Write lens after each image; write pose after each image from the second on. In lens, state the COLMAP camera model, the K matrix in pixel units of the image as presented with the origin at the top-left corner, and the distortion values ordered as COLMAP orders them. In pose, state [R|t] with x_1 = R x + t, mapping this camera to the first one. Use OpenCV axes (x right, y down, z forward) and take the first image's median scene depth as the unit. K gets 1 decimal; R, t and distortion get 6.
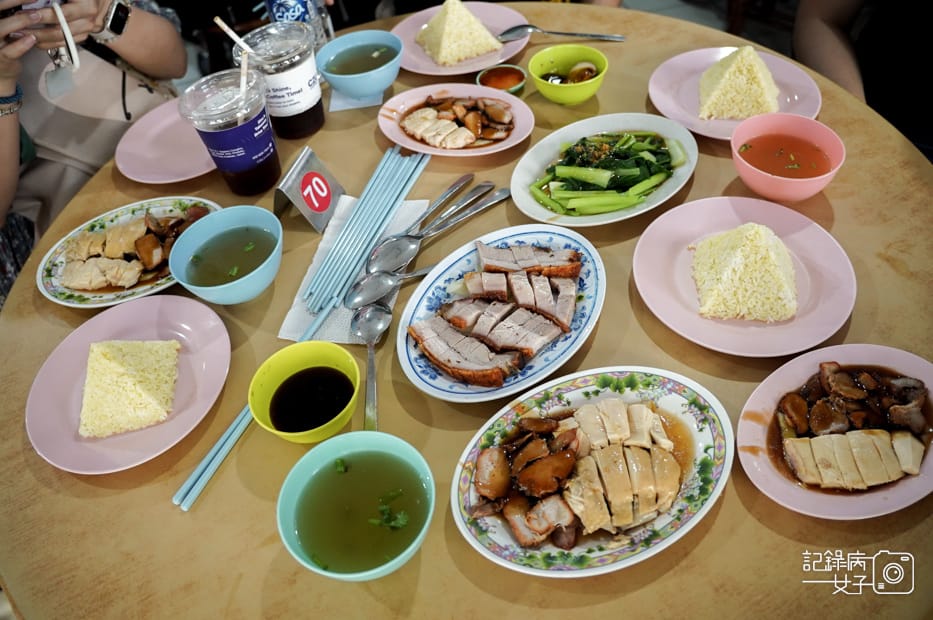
lens RADIAL K [[716.7, 0, 469.0], [0, 716.7, 297.5], [0, 0, 1]] dist [-0.200825, 0.093801]
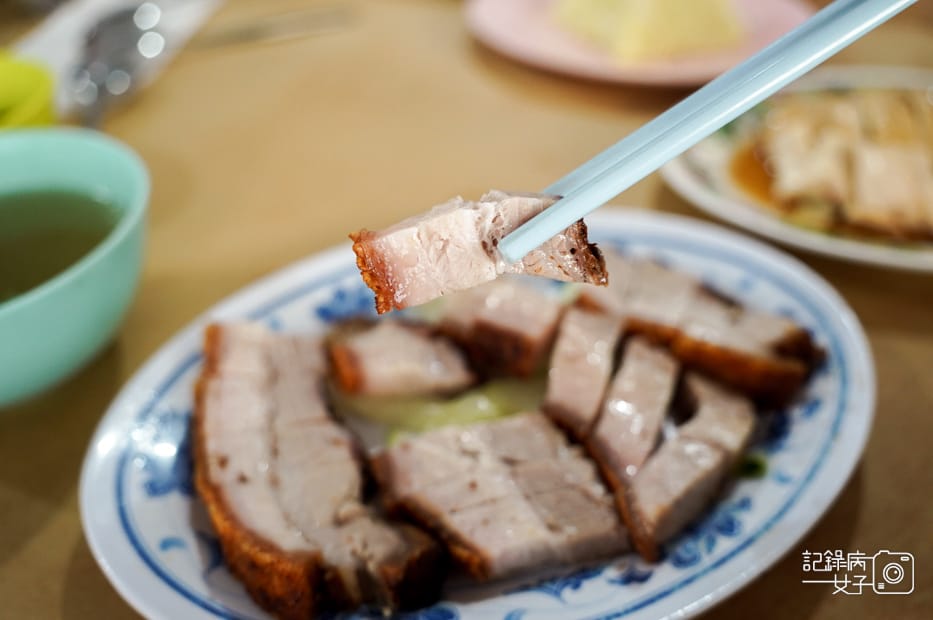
lens RADIAL K [[846.3, 0, 466.5], [0, 846.3, 310.0], [0, 0, 1]] dist [-0.099465, -0.002262]
pose [[0.875024, 0.375785, -0.305154, 0.149286], [-0.409514, 0.910782, -0.052682, 0.008064], [0.258131, 0.171062, 0.950845, 0.711577]]
